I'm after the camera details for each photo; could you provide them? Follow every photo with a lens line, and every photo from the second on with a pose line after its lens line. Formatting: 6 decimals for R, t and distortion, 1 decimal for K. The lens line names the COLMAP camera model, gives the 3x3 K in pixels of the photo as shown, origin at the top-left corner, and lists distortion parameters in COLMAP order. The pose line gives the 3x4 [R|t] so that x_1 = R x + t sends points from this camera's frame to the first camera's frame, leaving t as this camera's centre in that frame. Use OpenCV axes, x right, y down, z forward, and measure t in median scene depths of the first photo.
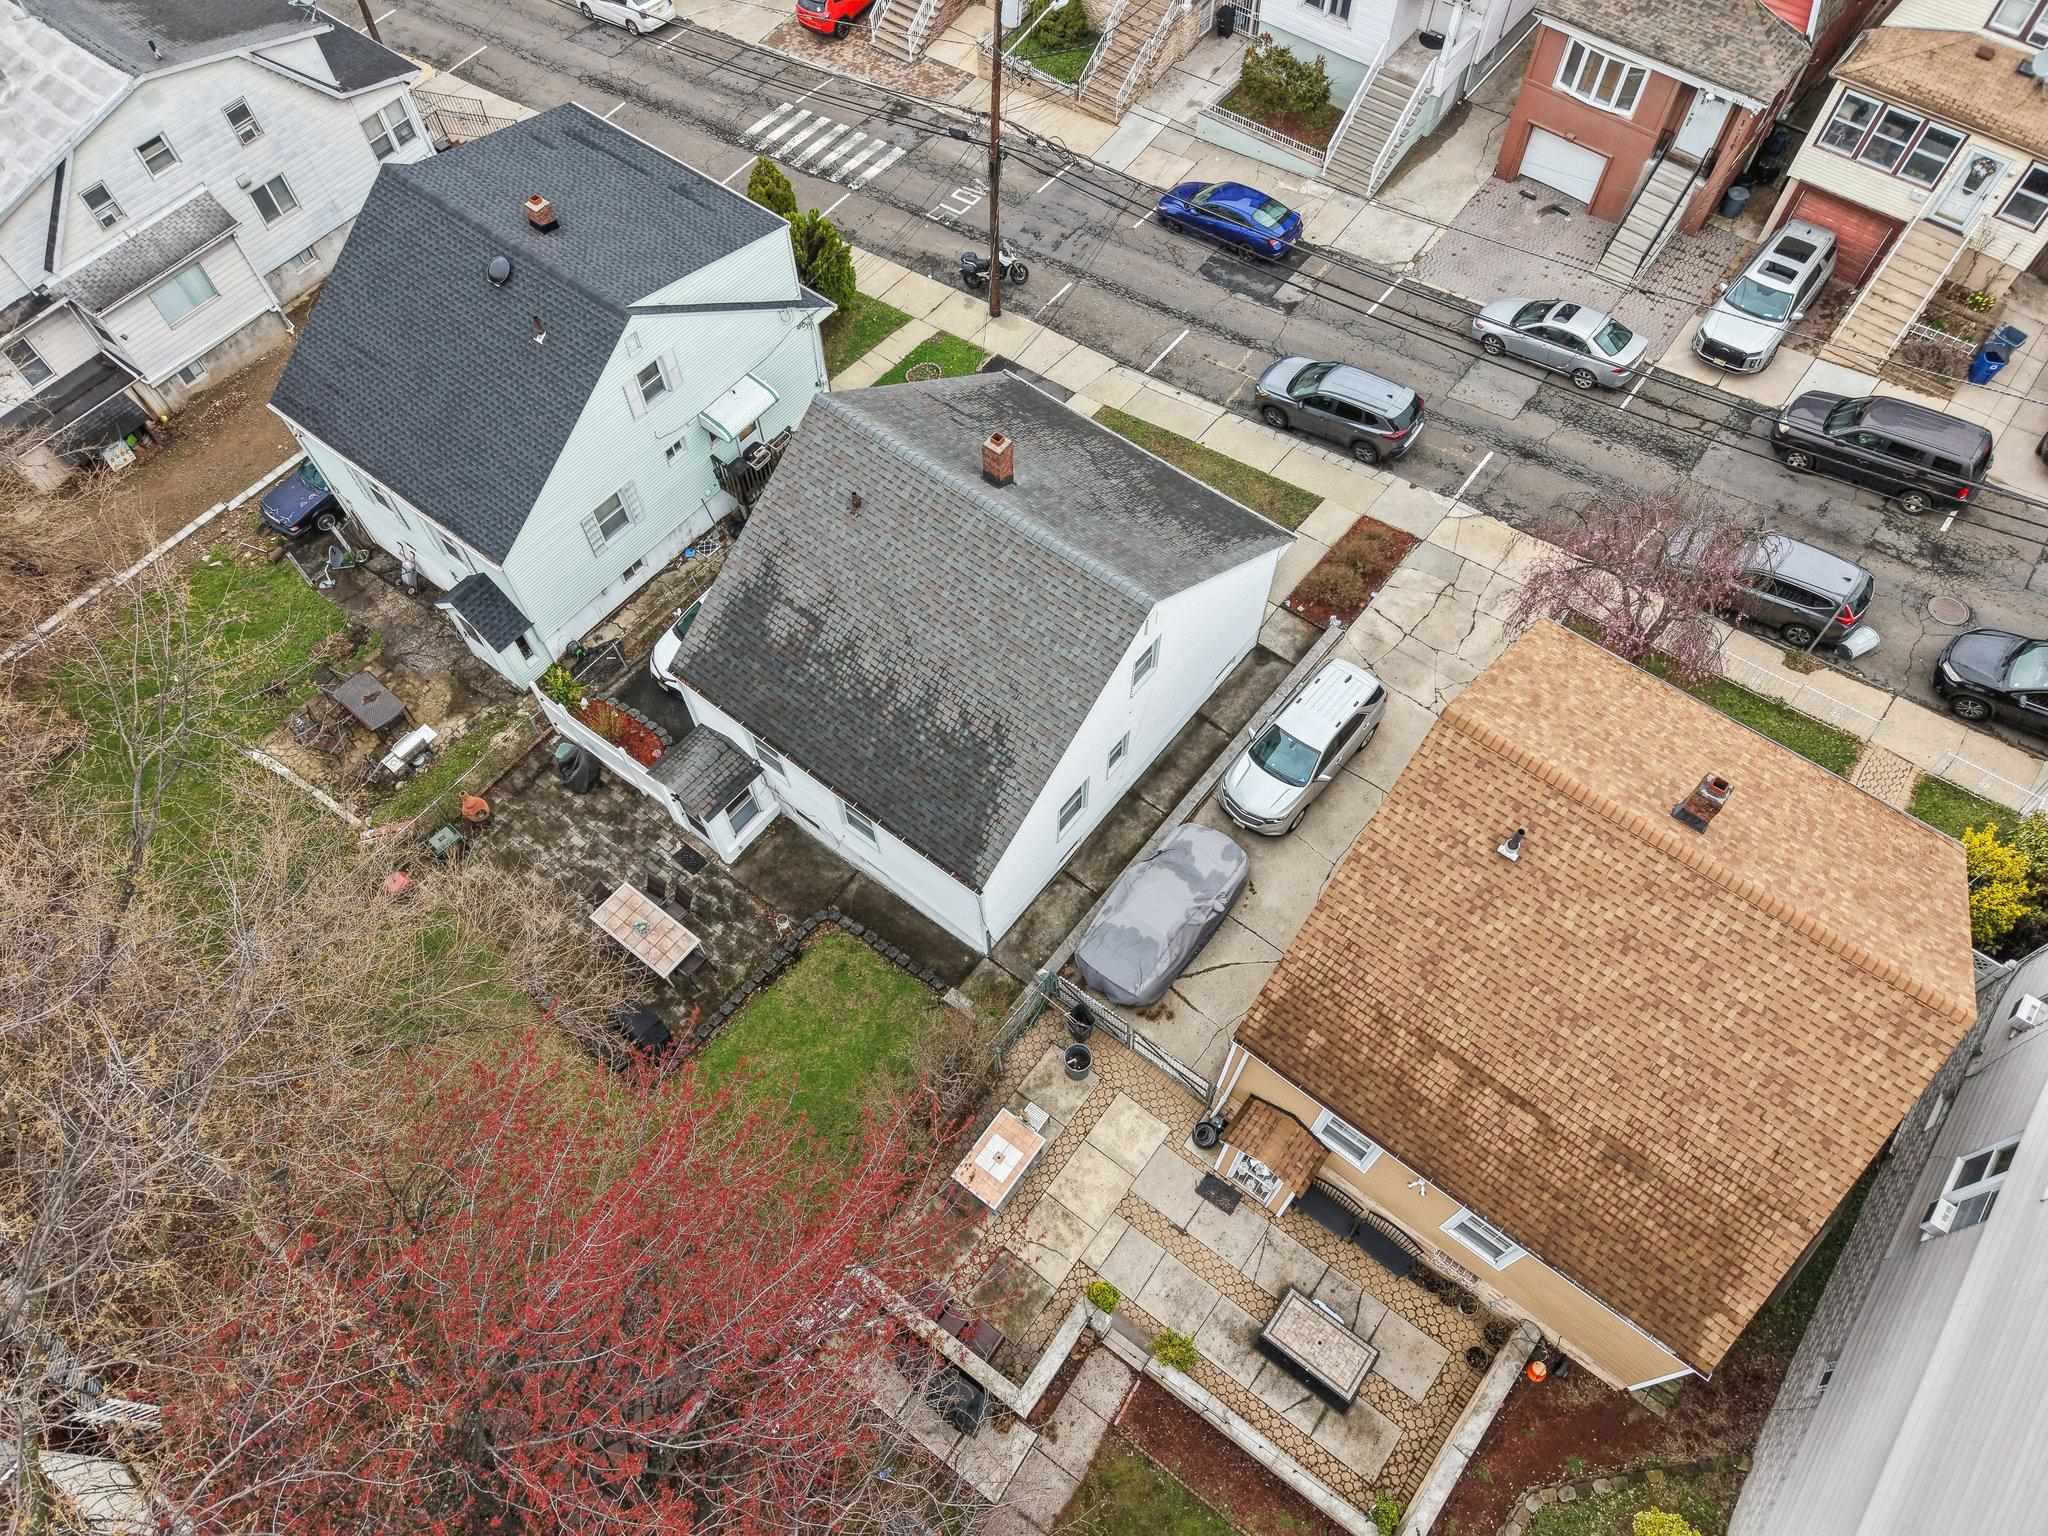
lens RADIAL K [[1379.3, 0, 1023.4], [0, 1379.3, 774.8], [0, 0, 1]] dist [0.015150, -0.014188]
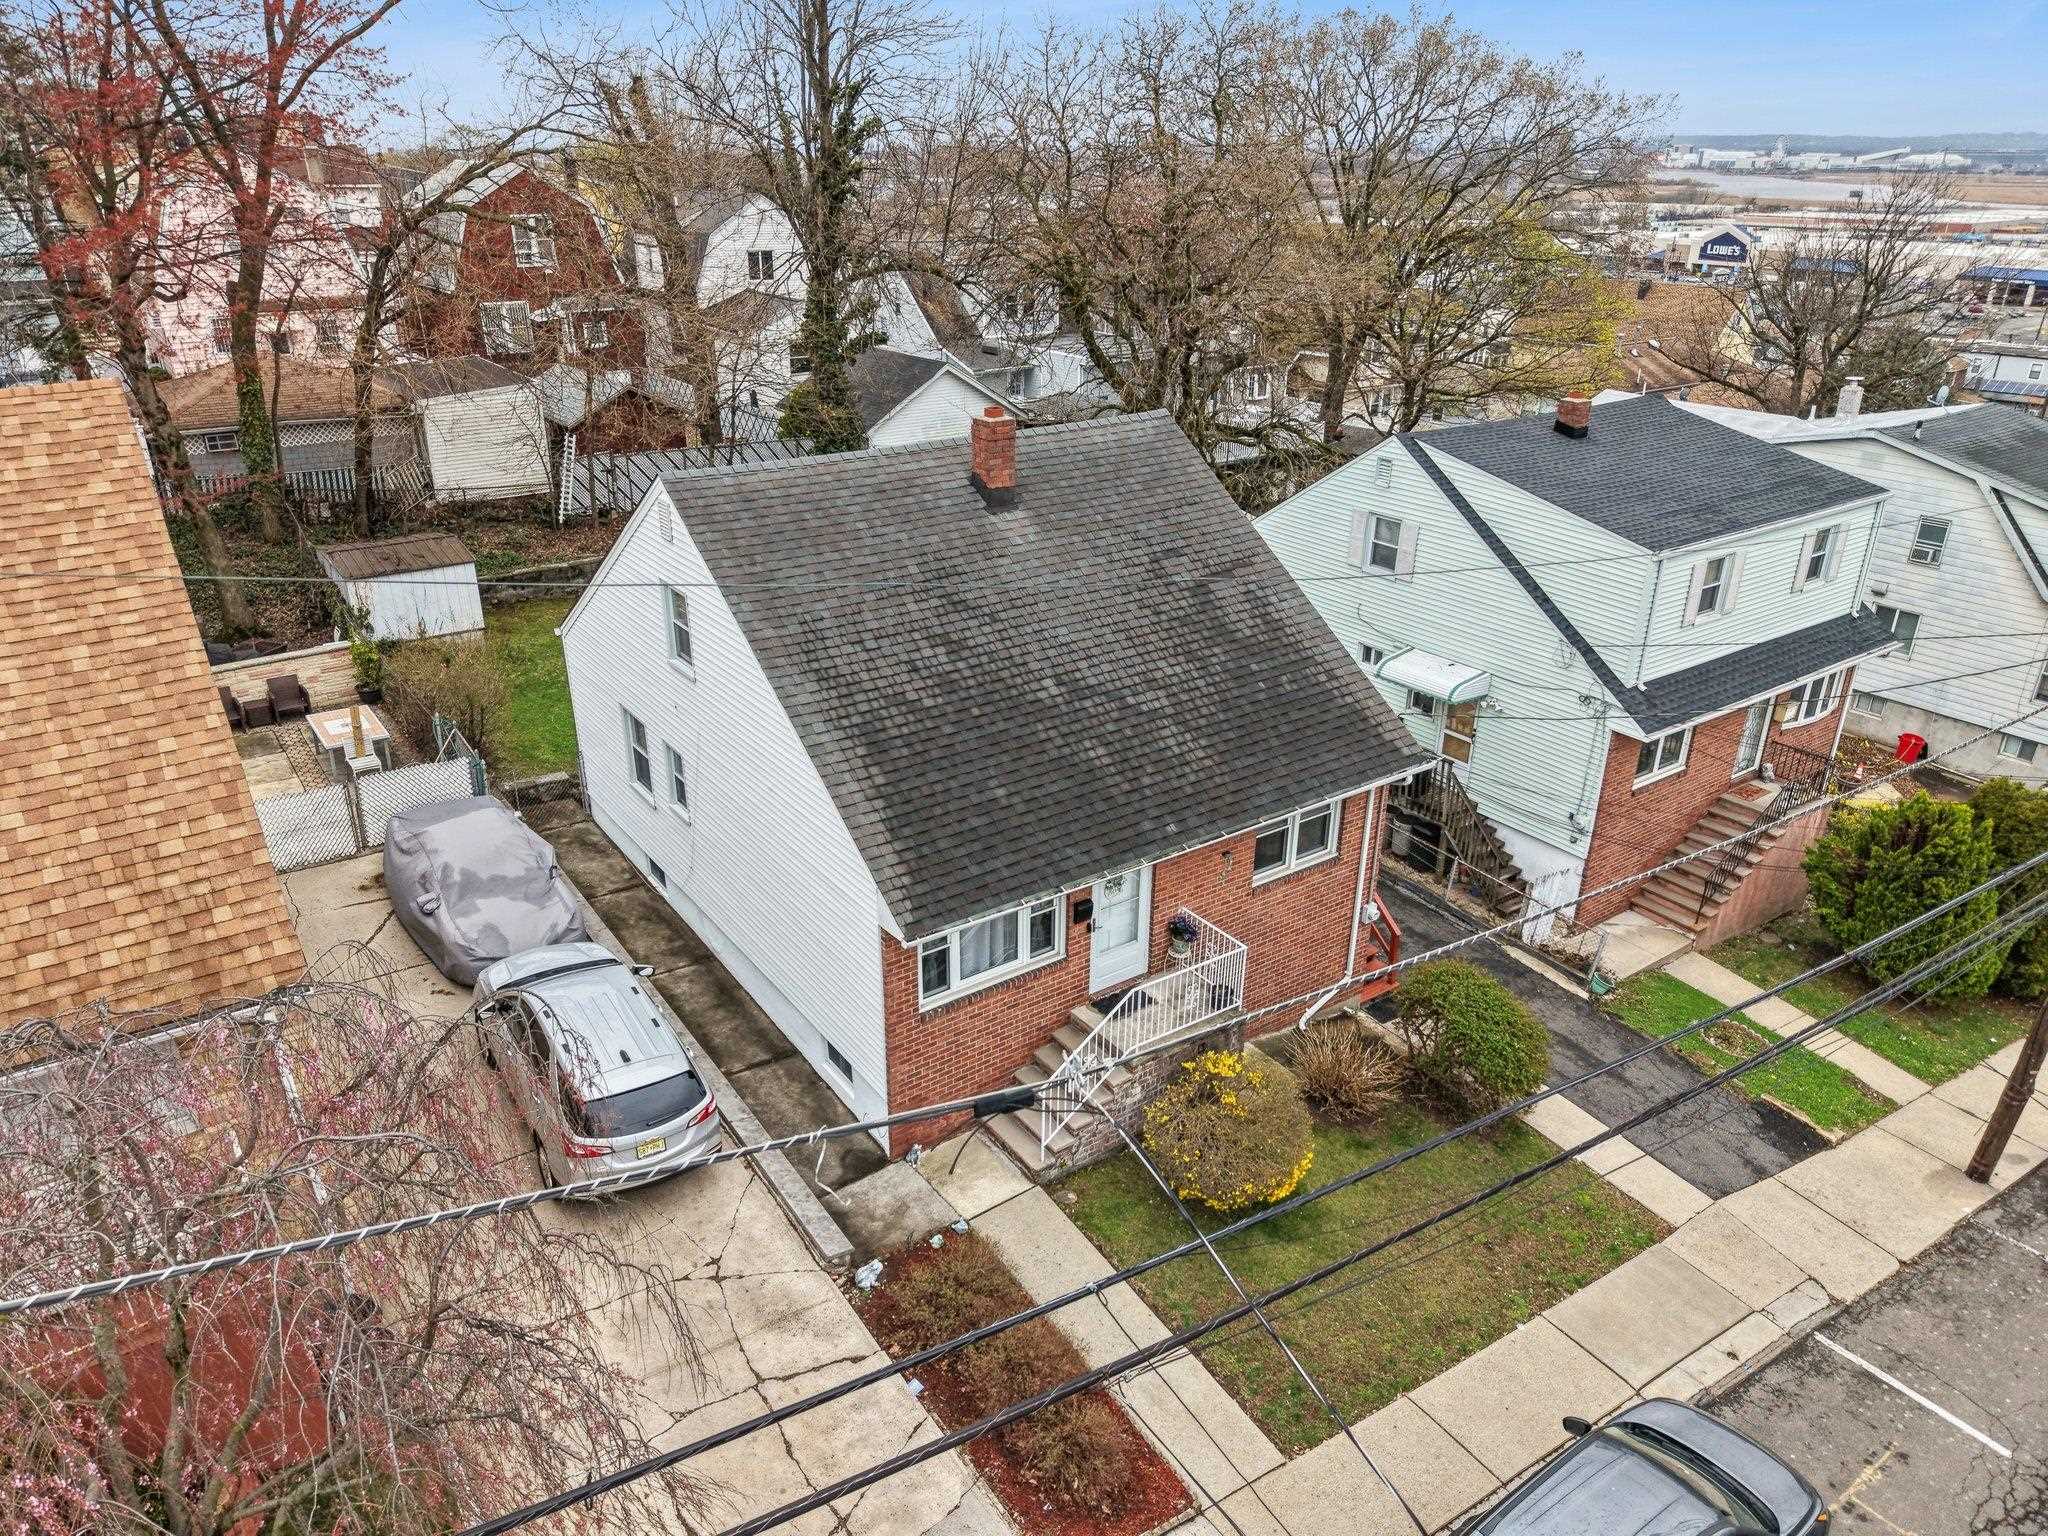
lens RADIAL K [[1369.7, 0, 1024.1], [0, 1369.7, 774.6], [0, 0, 1]] dist [0.032337, -0.040594]
pose [[-0.291214, 0.402941, -0.867659, 0.487759], [-0.832471, 0.340148, 0.437368, -0.367226], [0.471366, 0.849669, 0.236381, 0.729150]]
